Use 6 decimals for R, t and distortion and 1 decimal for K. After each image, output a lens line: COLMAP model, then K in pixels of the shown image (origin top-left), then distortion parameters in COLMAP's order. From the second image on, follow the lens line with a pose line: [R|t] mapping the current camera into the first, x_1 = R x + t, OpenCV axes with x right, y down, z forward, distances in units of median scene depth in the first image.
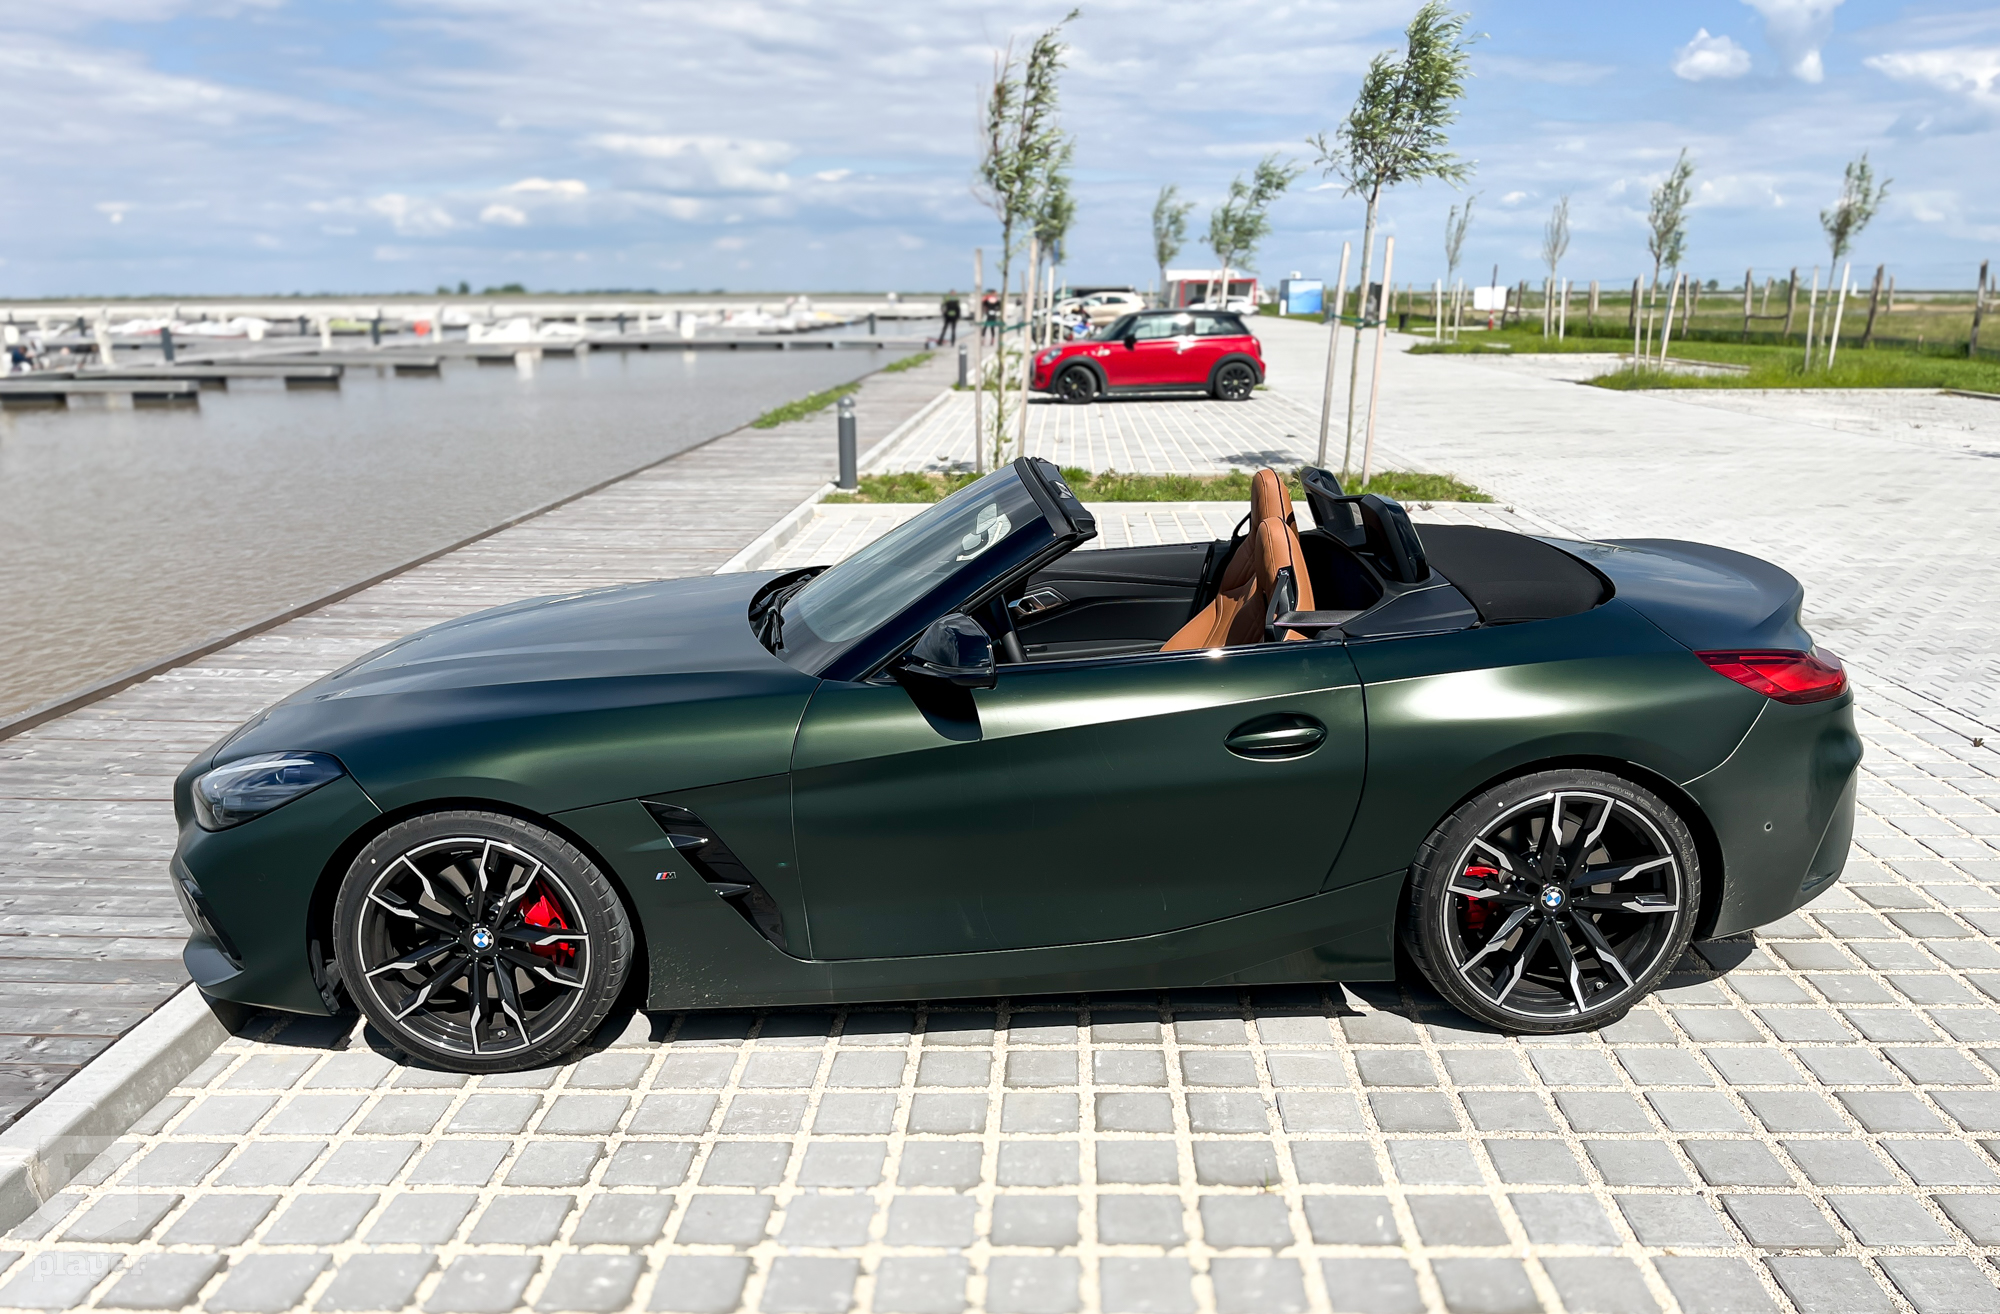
lens RADIAL K [[1507.5, 0, 1000.0], [0, 1507.5, 657.0], [0, 0, 1]] dist [0.006051, 0.002549]
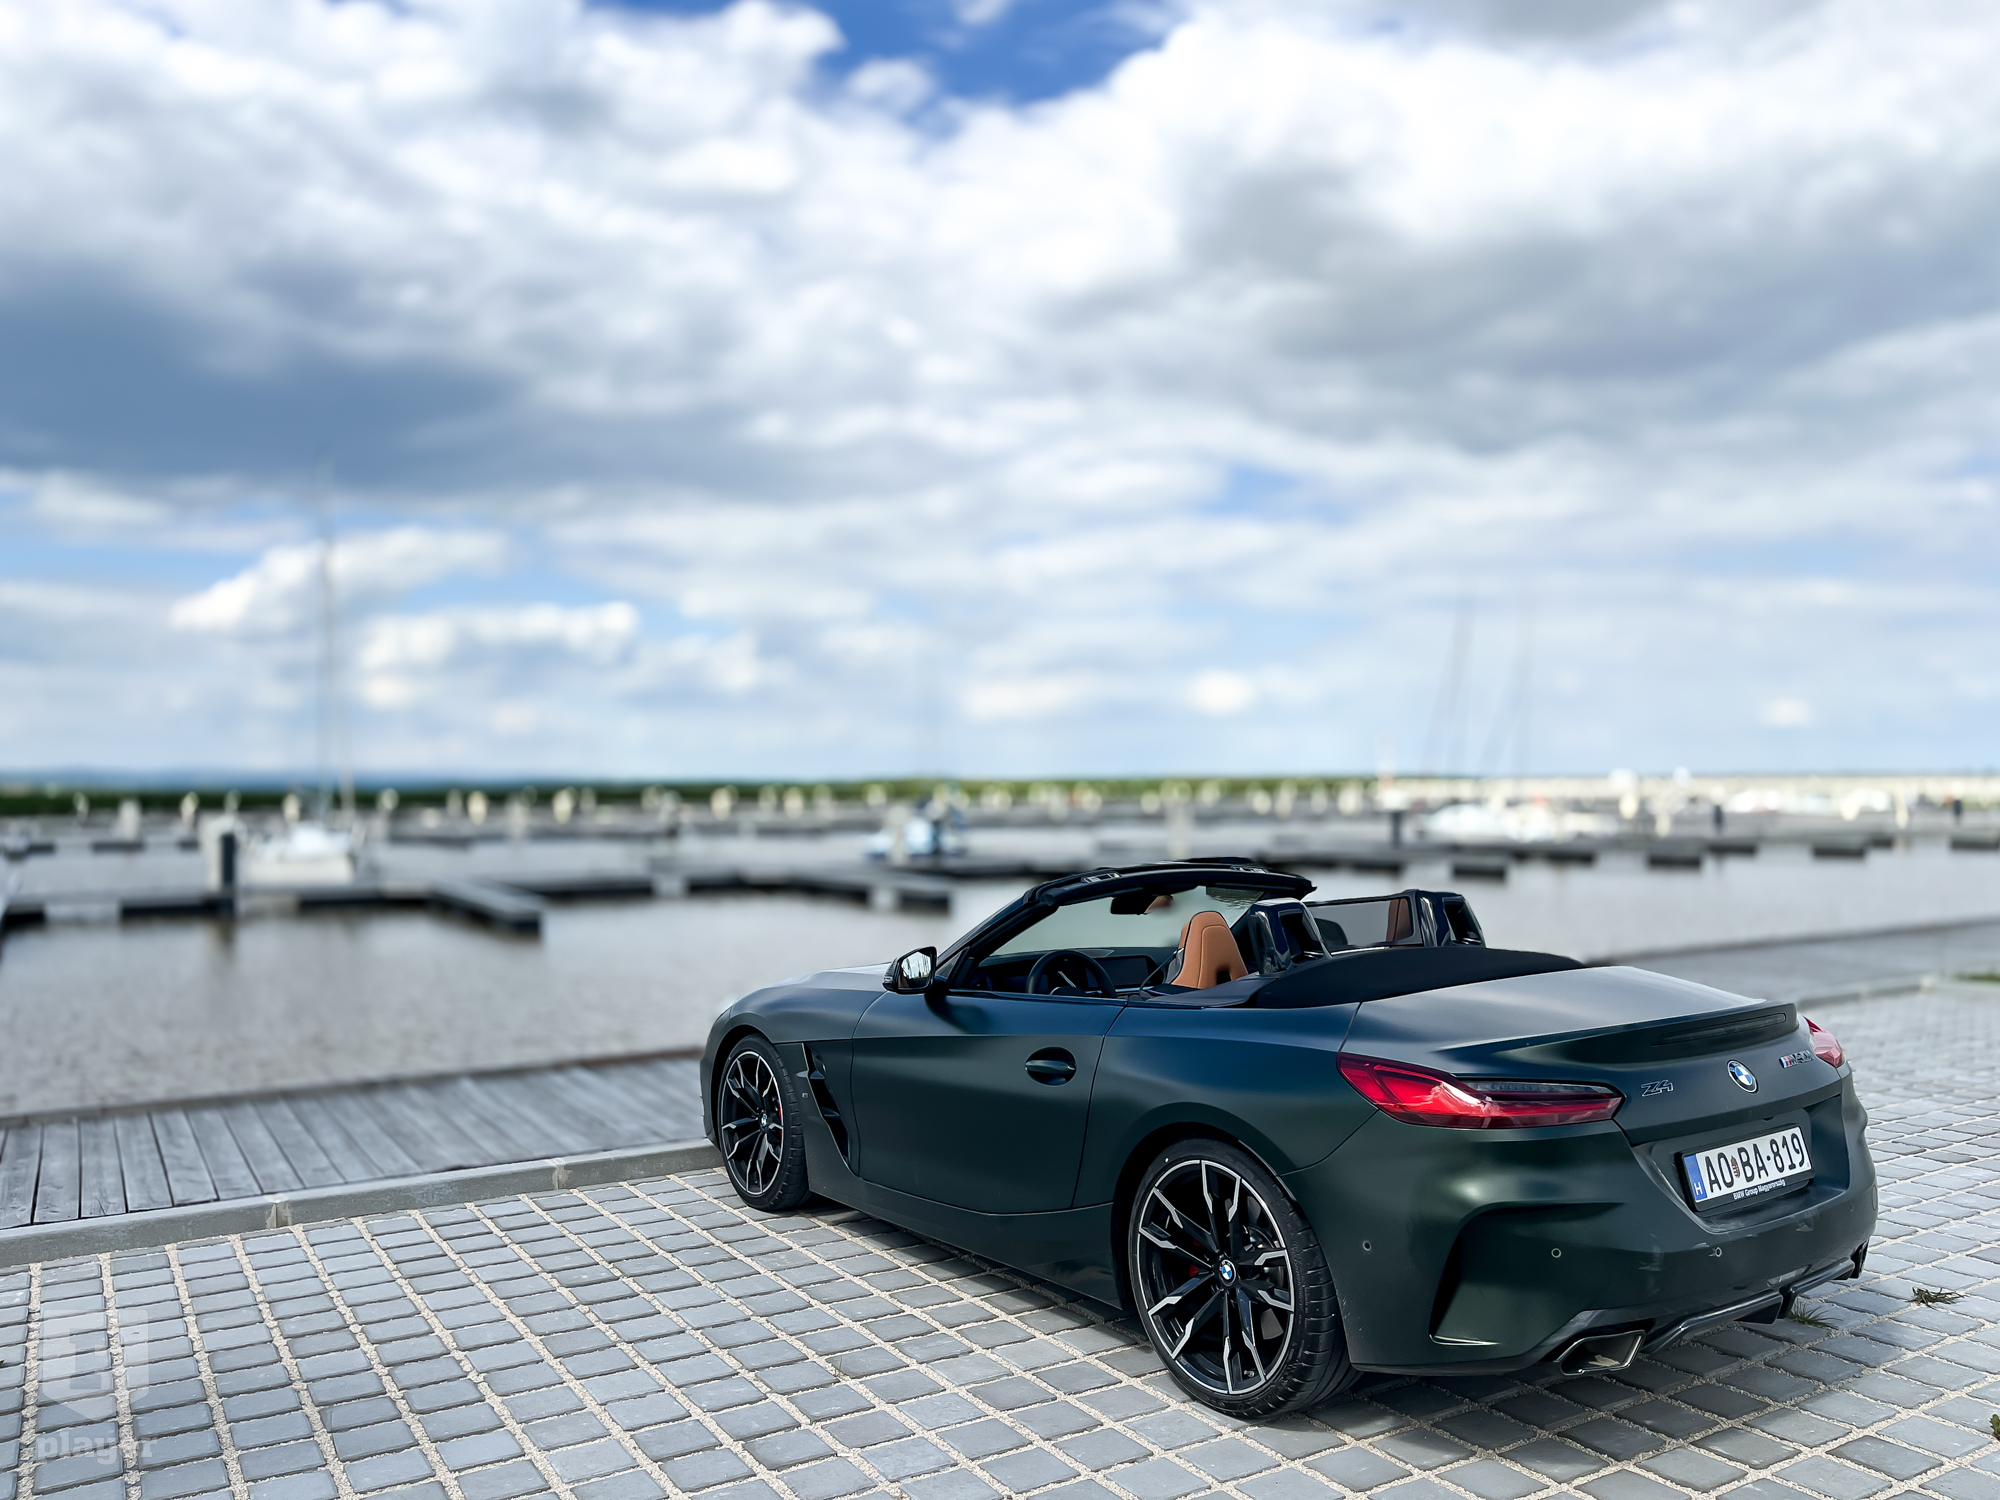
lens RADIAL K [[1521.1, 0, 1000.0], [0, 1521.1, 750.0], [0, 0, 1]] dist [-0.005537, -0.002811]
pose [[0.556036, -0.024984, -0.830783, 1.173803], [-0.182380, 0.971520, -0.151281, -0.003263], [0.810902, 0.235636, 0.535643, 0.225741]]
